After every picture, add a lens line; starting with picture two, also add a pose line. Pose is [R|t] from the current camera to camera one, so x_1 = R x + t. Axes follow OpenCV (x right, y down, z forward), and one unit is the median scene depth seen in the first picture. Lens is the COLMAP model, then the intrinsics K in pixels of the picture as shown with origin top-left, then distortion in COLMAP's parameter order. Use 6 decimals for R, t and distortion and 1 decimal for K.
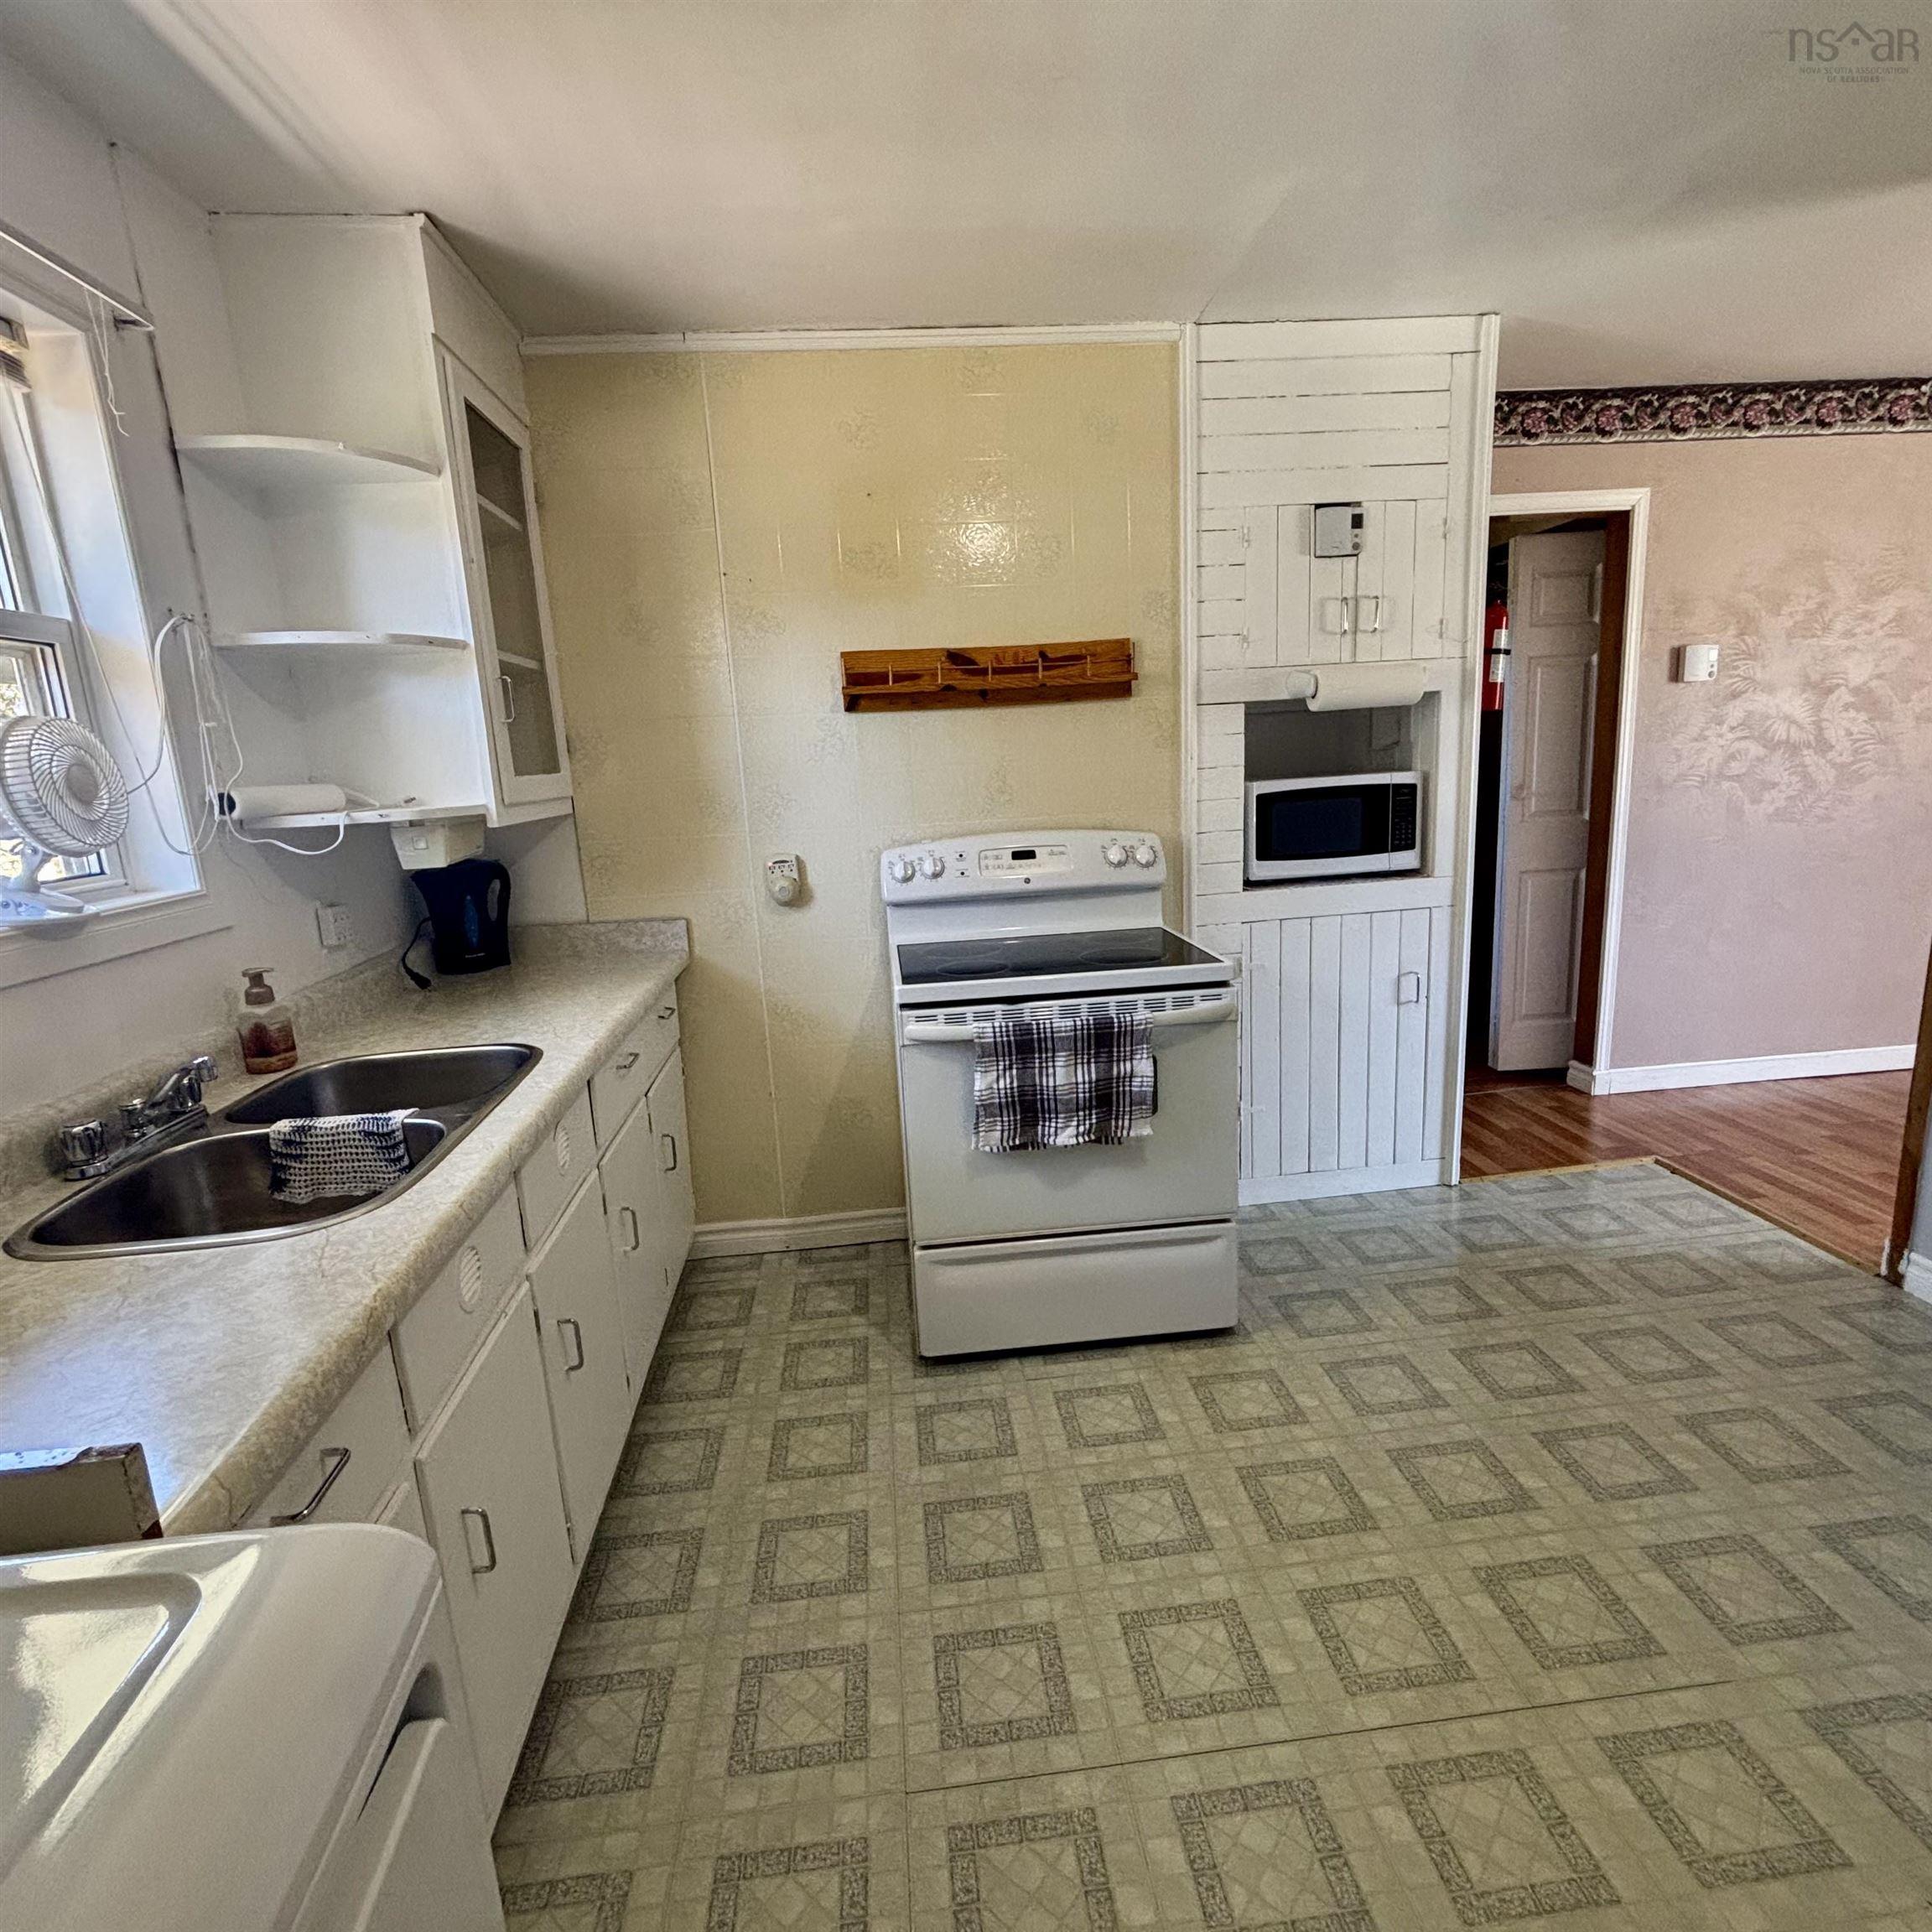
lens RADIAL K [[1149.9, 0, 878.9], [0, 1149.9, 967.4], [0, 0, 1]] dist [0.003382, 0.000121]
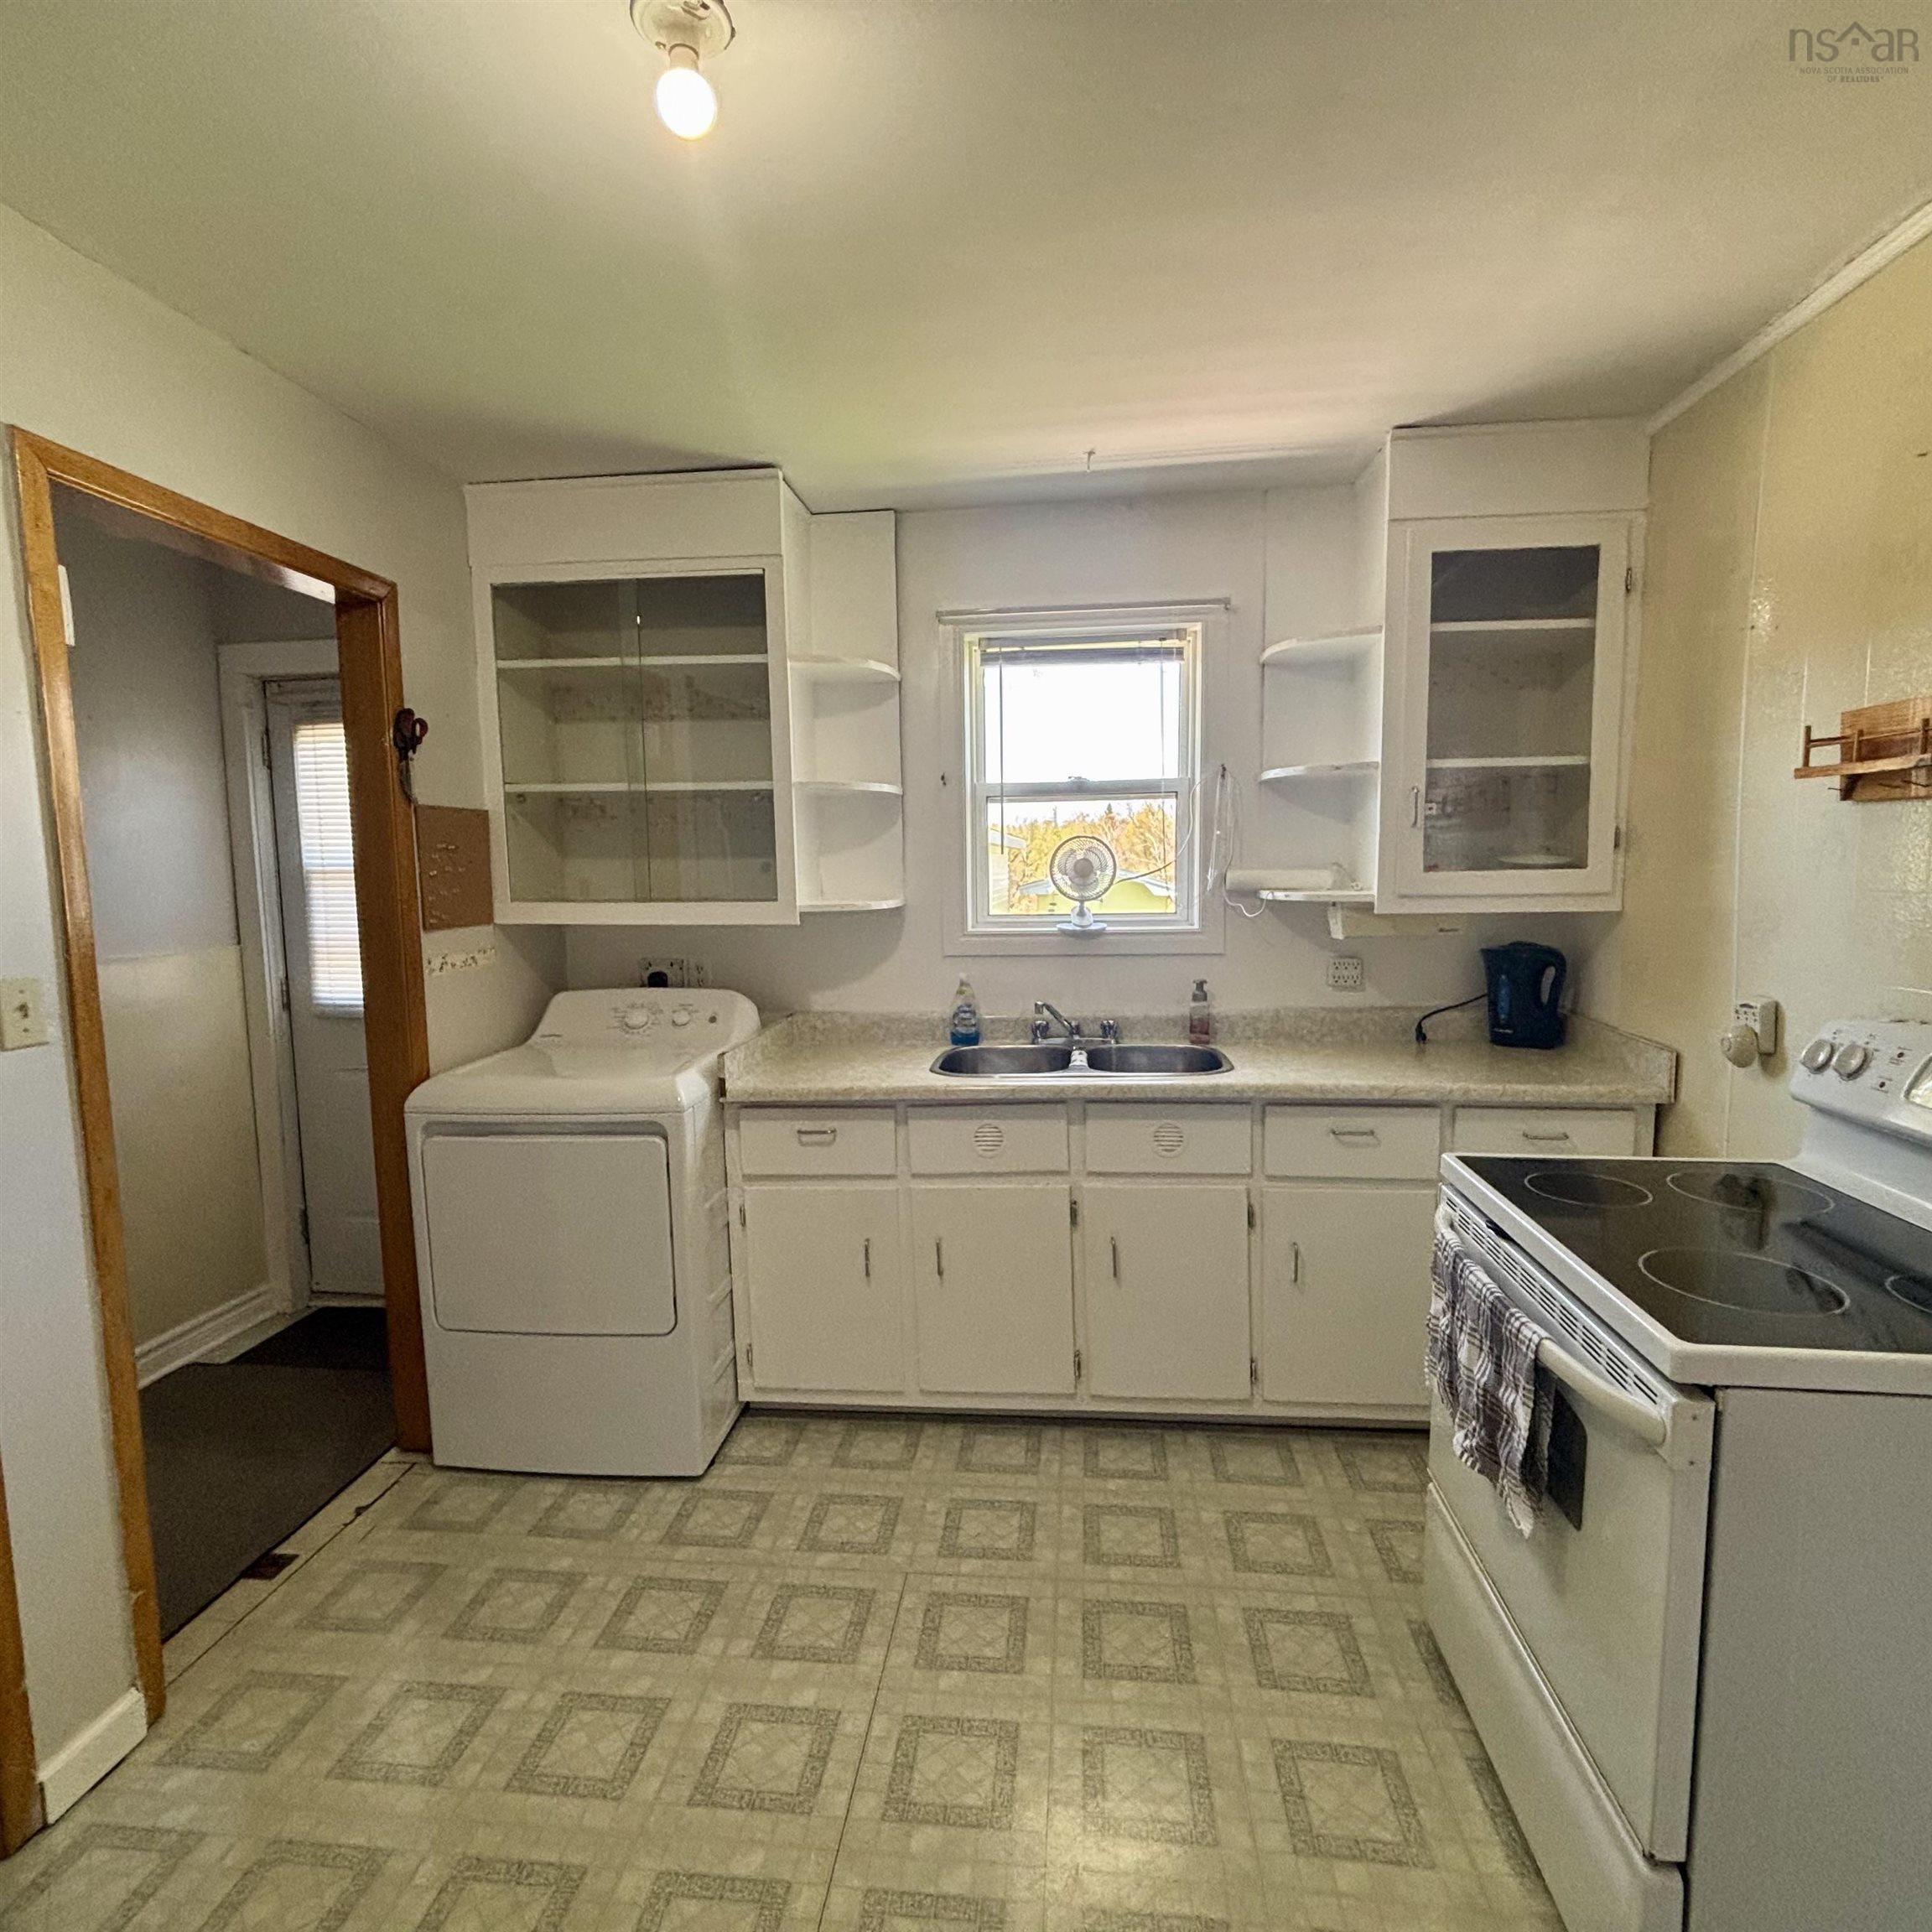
lens RADIAL K [[1054.7, 0, 966.0], [0, 1054.7, 966.0], [0, 0, 1]] dist [0.010487, 0.001825]
pose [[-0.194983, 0.158857, -0.967857, 0.866843], [-0.163172, 0.967791, 0.191718, -0.223504], [0.967138, 0.195309, -0.162782, 0.824330]]
